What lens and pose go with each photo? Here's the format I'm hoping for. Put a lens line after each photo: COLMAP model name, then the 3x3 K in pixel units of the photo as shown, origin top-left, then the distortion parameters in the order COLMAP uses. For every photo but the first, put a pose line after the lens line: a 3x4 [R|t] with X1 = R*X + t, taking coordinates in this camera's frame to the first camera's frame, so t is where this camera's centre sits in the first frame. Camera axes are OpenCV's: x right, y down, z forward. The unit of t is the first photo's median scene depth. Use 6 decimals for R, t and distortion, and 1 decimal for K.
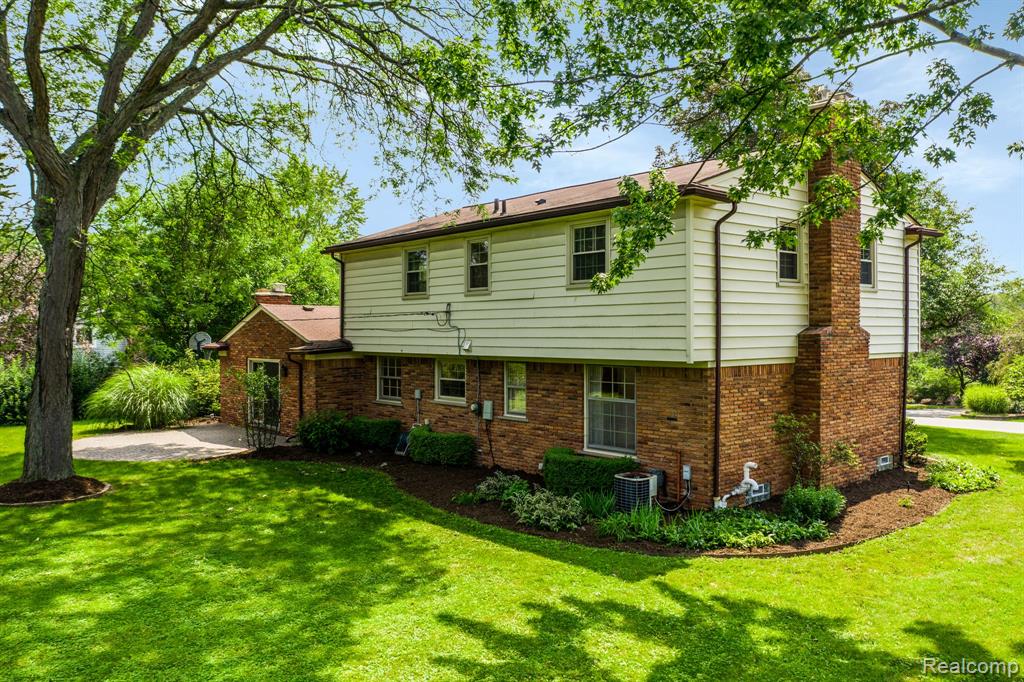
lens RADIAL K [[809.0, 0, 507.5], [0, 809.0, 343.2], [0, 0, 1]] dist [-0.007162, -0.007970]
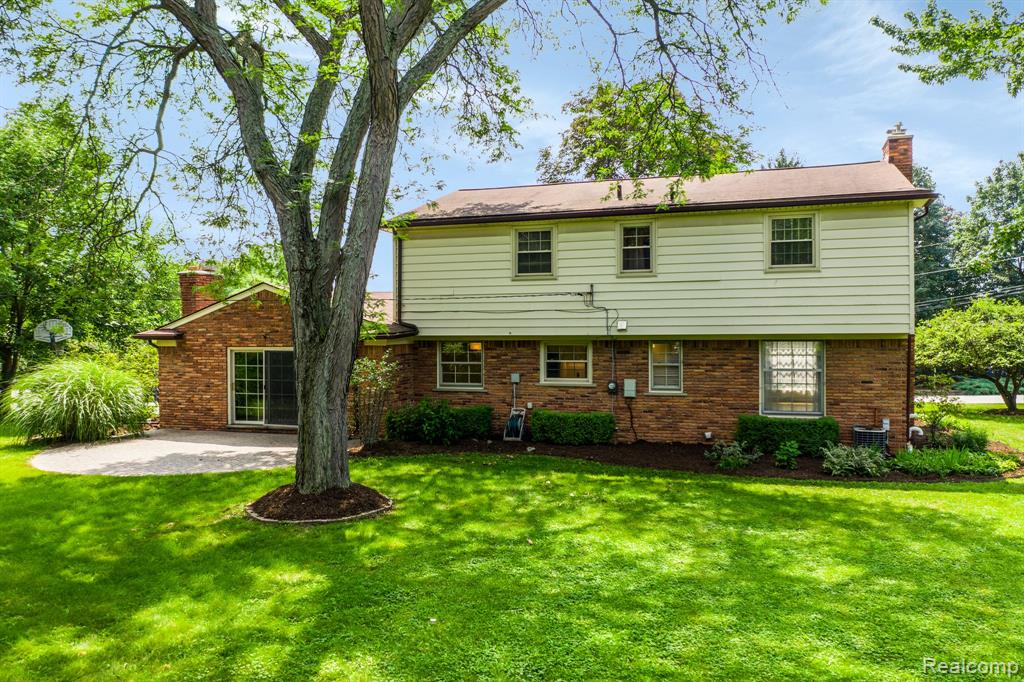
lens RADIAL K [[809.0, 0, 511.4], [0, 809.0, 344.6], [0, 0, 1]] dist [-0.007162, -0.007970]
pose [[0.861452, -0.010724, 0.507726, -0.687365], [0.010668, 0.999939, 0.003021, 0.022280], [-0.507727, 0.002814, 0.861513, 0.182297]]
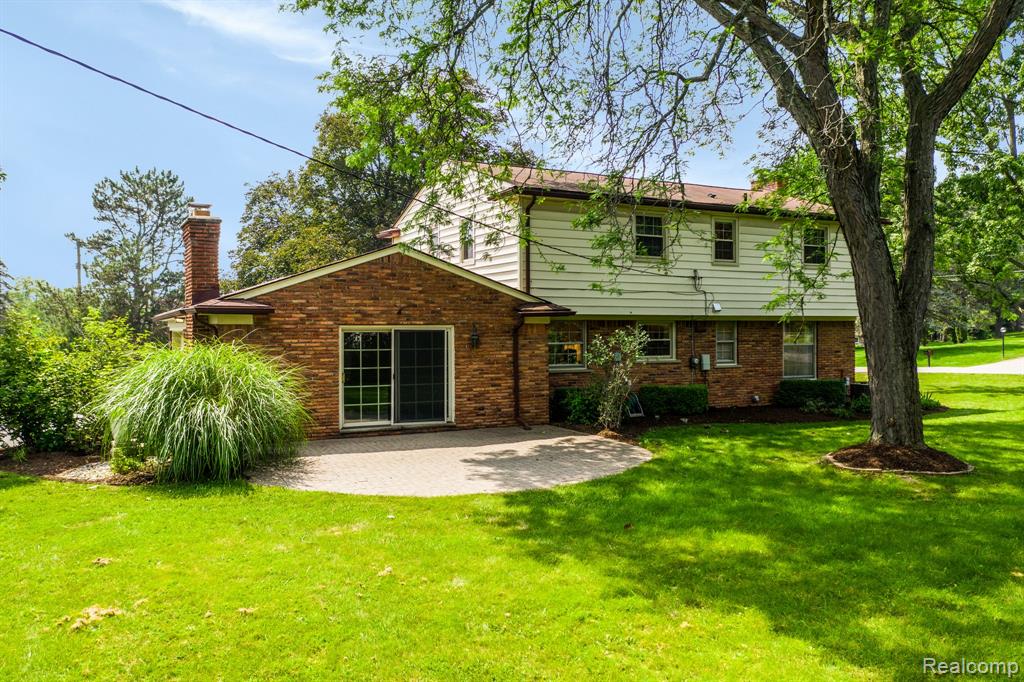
lens RADIAL K [[809.0, 0, 514.1], [0, 809.0, 336.4], [0, 0, 1]] dist [-0.007162, -0.007970]
pose [[0.220973, -0.003751, 0.975273, -1.255619], [0.016944, 0.999856, 0.000007, 0.040113], [-0.975133, 0.016523, 0.221005, 1.018033]]
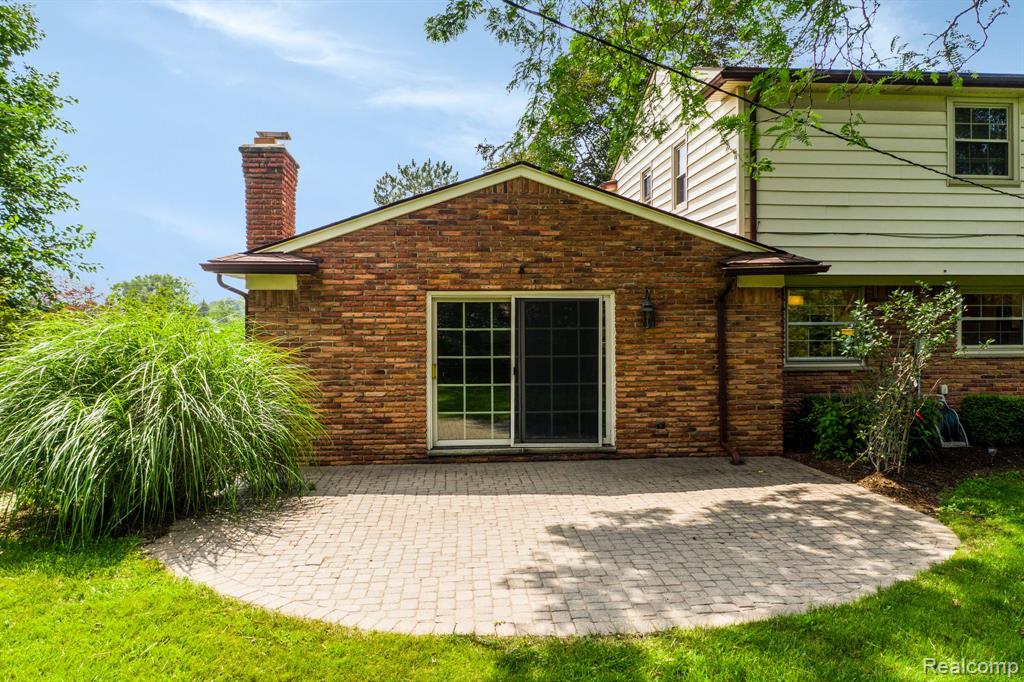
lens RADIAL K [[809.0, 0, 511.7], [0, 809.0, 340.4], [0, 0, 1]] dist [-0.007162, -0.007970]
pose [[0.579319, -0.008864, 0.815053, -0.880084], [0.015855, 0.999874, -0.000395, 0.060916], [-0.814947, 0.013152, 0.579386, 1.014279]]
